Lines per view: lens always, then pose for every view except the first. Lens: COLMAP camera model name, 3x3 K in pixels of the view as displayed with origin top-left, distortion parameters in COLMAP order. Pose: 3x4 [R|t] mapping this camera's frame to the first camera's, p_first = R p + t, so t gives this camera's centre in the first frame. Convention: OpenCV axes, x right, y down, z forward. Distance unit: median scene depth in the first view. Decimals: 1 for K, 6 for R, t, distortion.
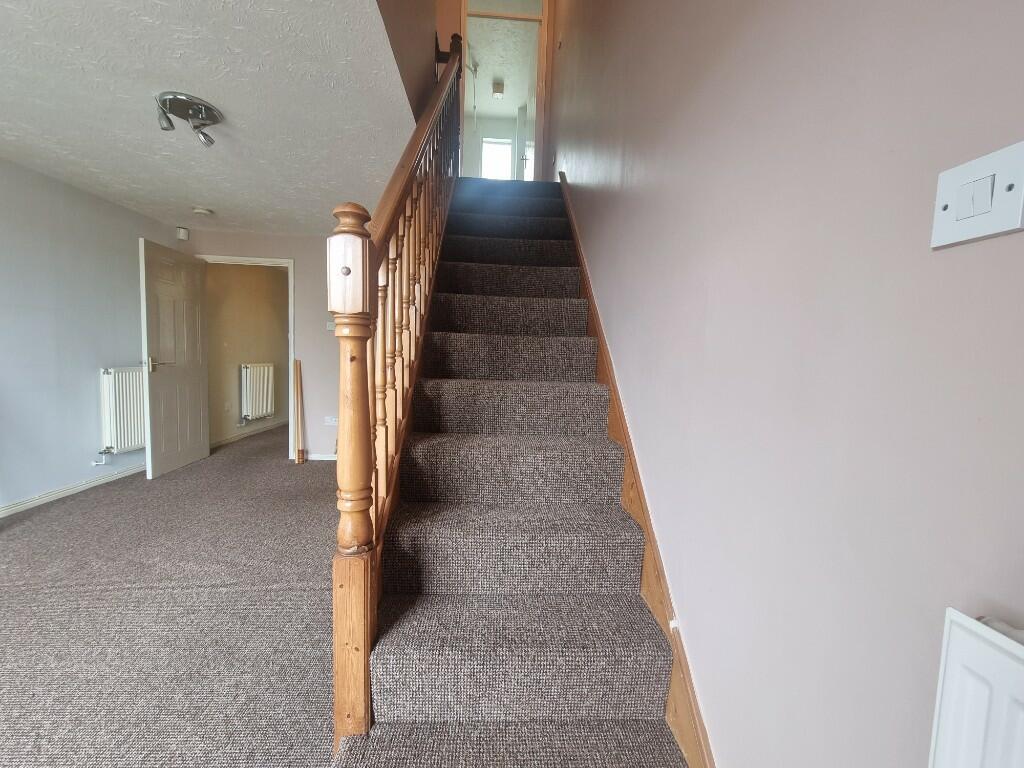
lens RADIAL K [[418.5, 0, 512.0], [0, 418.5, 384.0], [0, 0, 1]] dist [0.000399, -0.000049]
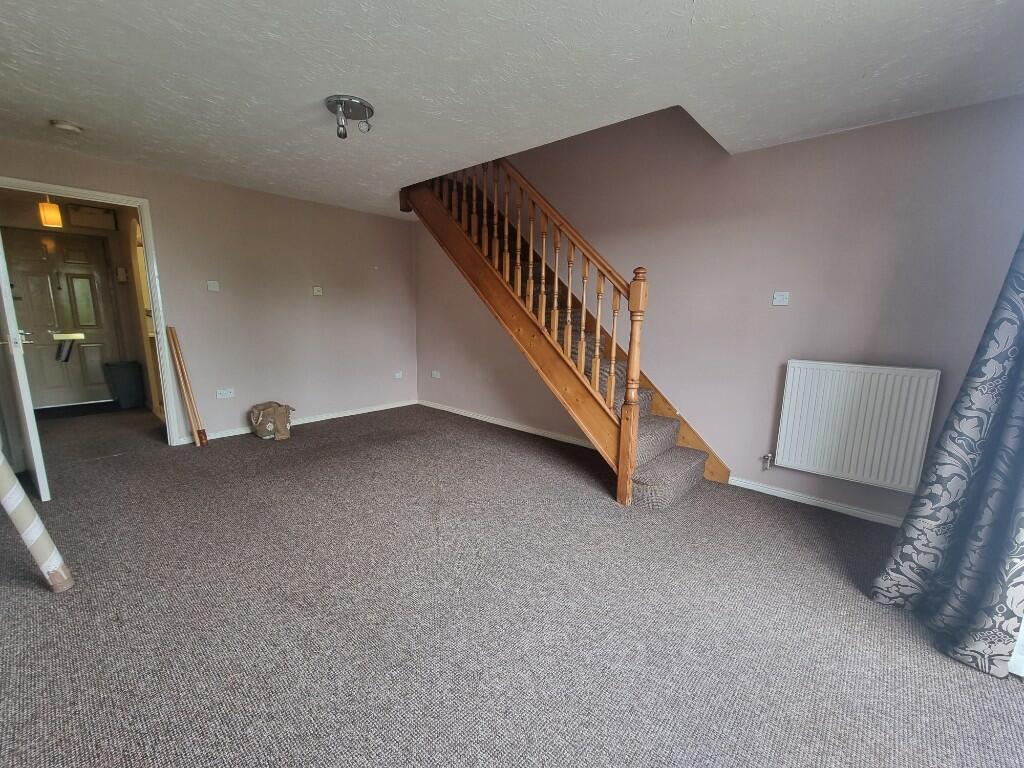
lens RADIAL K [[418.5, 0, 512.0], [0, 418.5, 384.0], [0, 0, 1]] dist [0.000399, -0.000049]
pose [[0.709582, -0.139210, 0.690734, -0.760423], [0.047085, 0.987466, 0.150643, -0.047574], [-0.703048, -0.074370, 0.707243, -0.083312]]
